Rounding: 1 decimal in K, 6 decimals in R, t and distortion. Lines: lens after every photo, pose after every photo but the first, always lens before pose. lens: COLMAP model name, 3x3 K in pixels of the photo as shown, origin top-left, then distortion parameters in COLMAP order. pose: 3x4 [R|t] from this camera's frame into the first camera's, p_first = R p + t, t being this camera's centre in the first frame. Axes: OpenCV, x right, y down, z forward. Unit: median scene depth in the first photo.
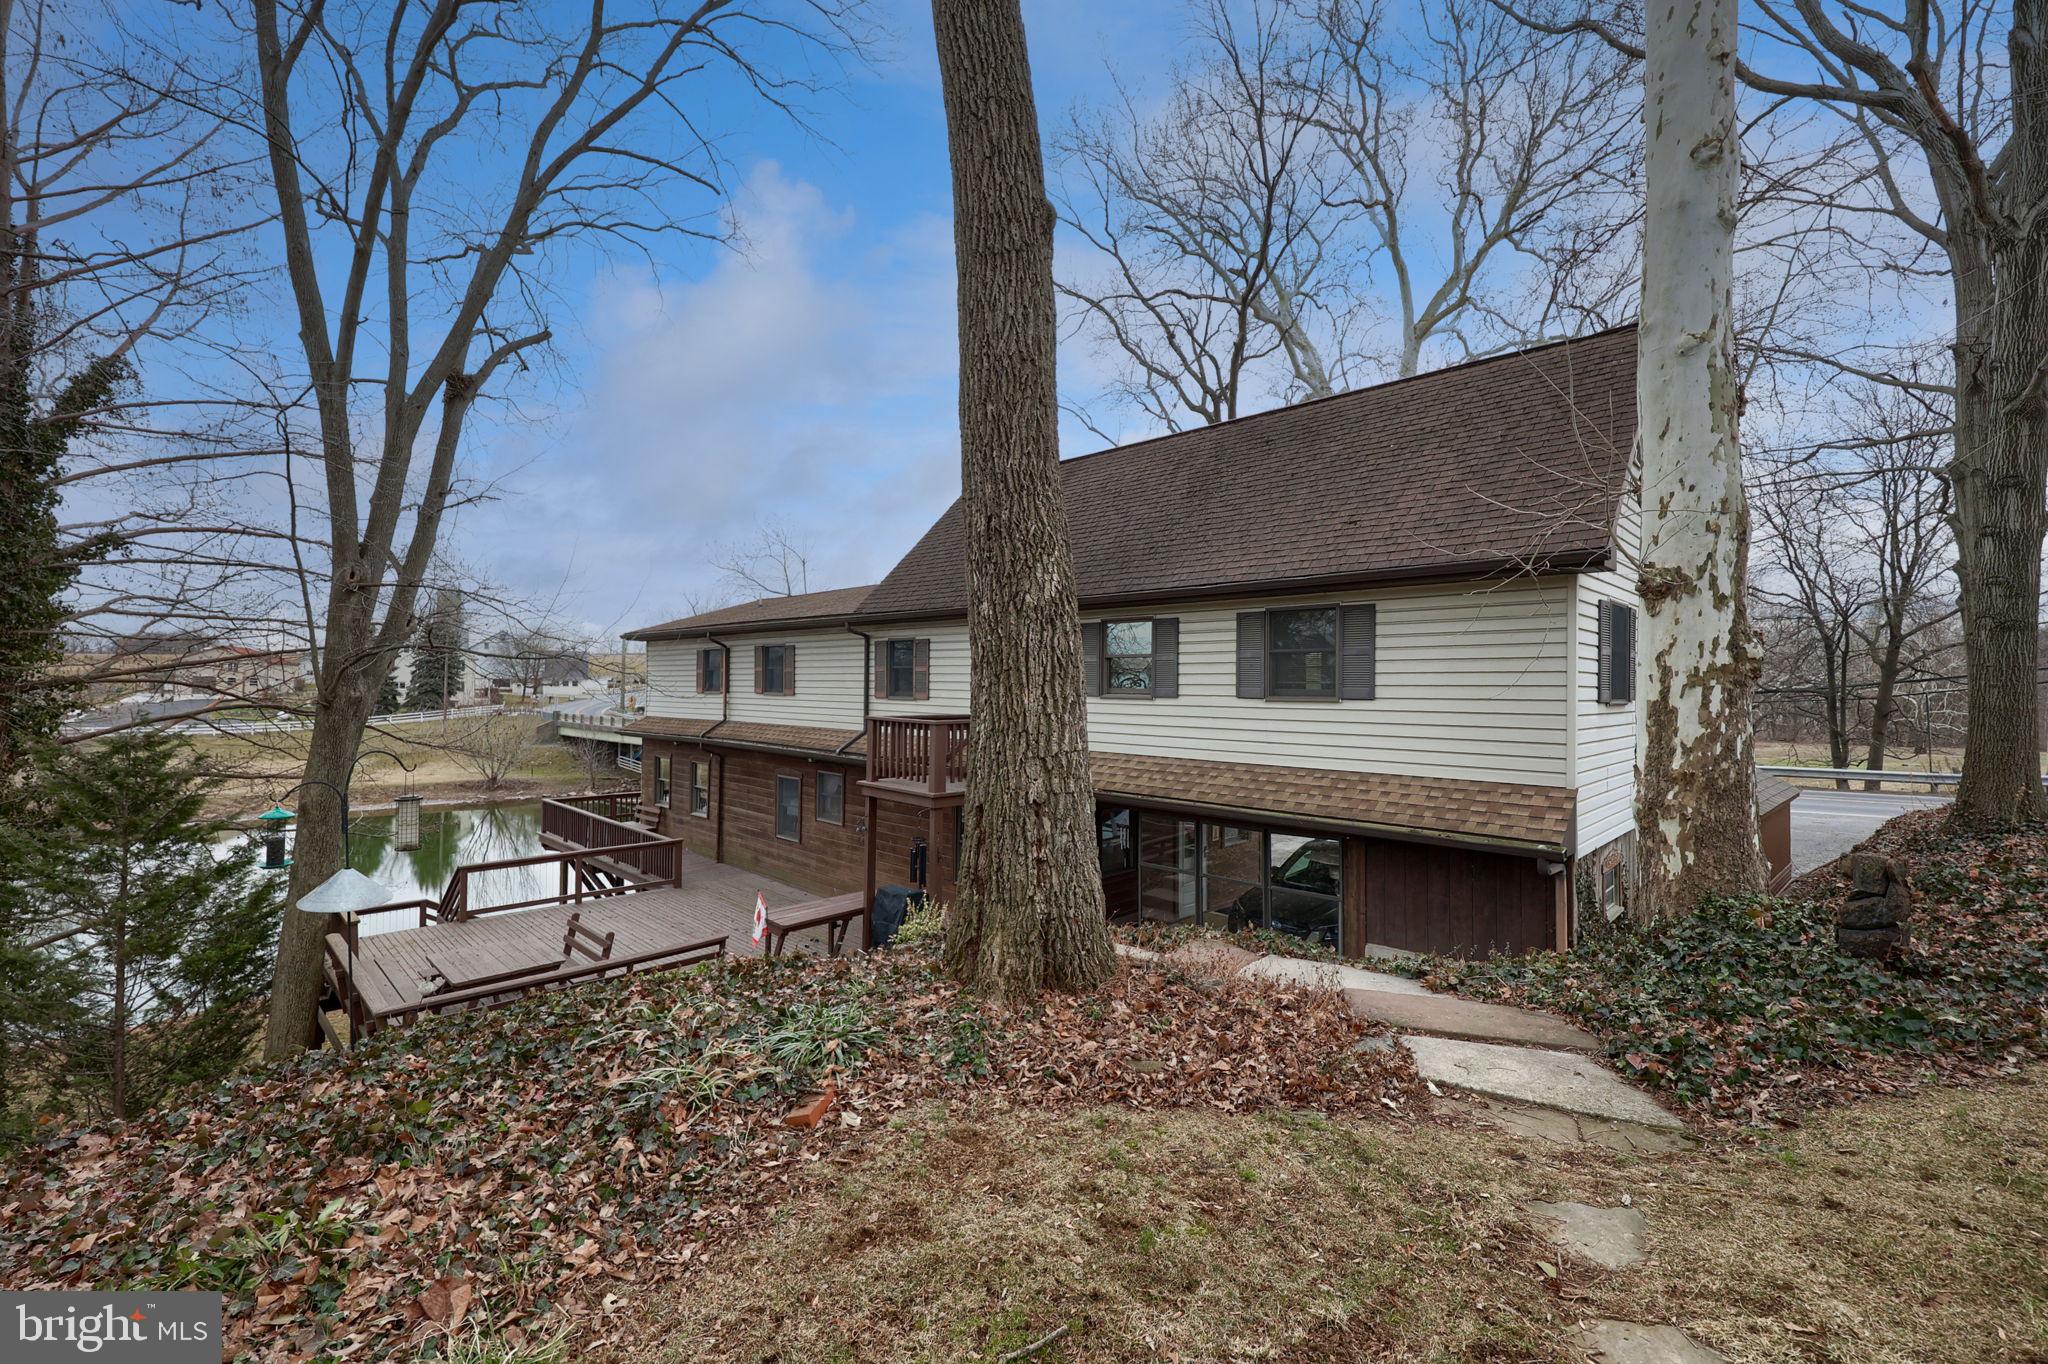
lens RADIAL K [[853.1, 0, 1081.8], [0, 853.1, 665.2], [0, 0, 1]] dist [0.000714, -0.000419]
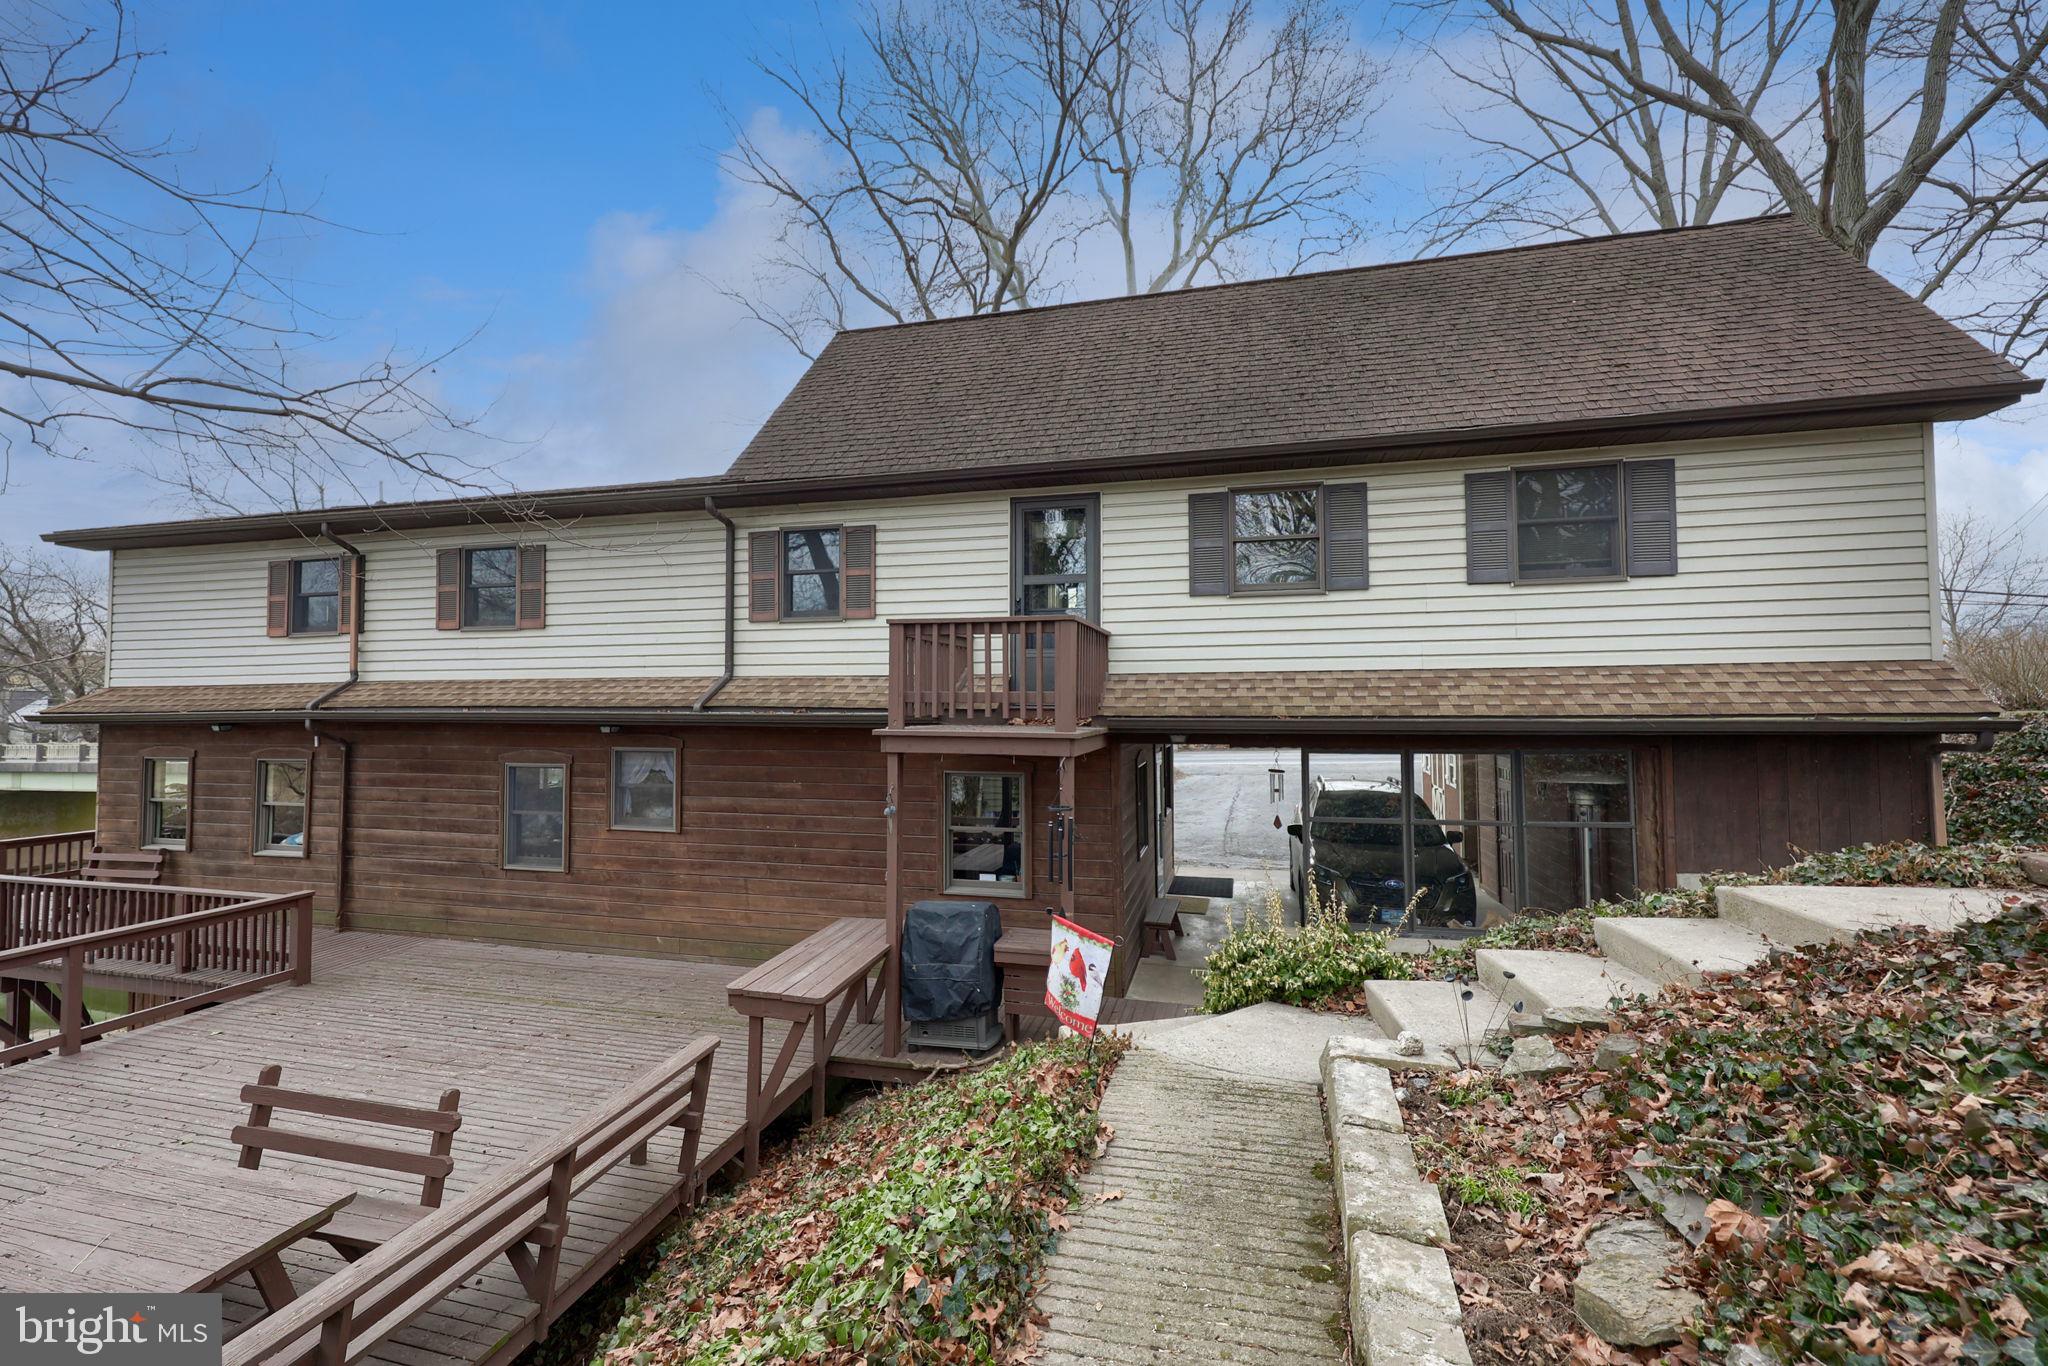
lens RADIAL K [[853.1, 0, 1081.8], [0, 853.1, 666.2], [0, 0, 1]] dist [0.000714, -0.000419]
pose [[0.877021, -0.002011, 0.480448, -0.447892], [0.006857, 0.999942, -0.008332, 0.105674], [-0.480404, 0.010602, 0.876983, 0.448299]]
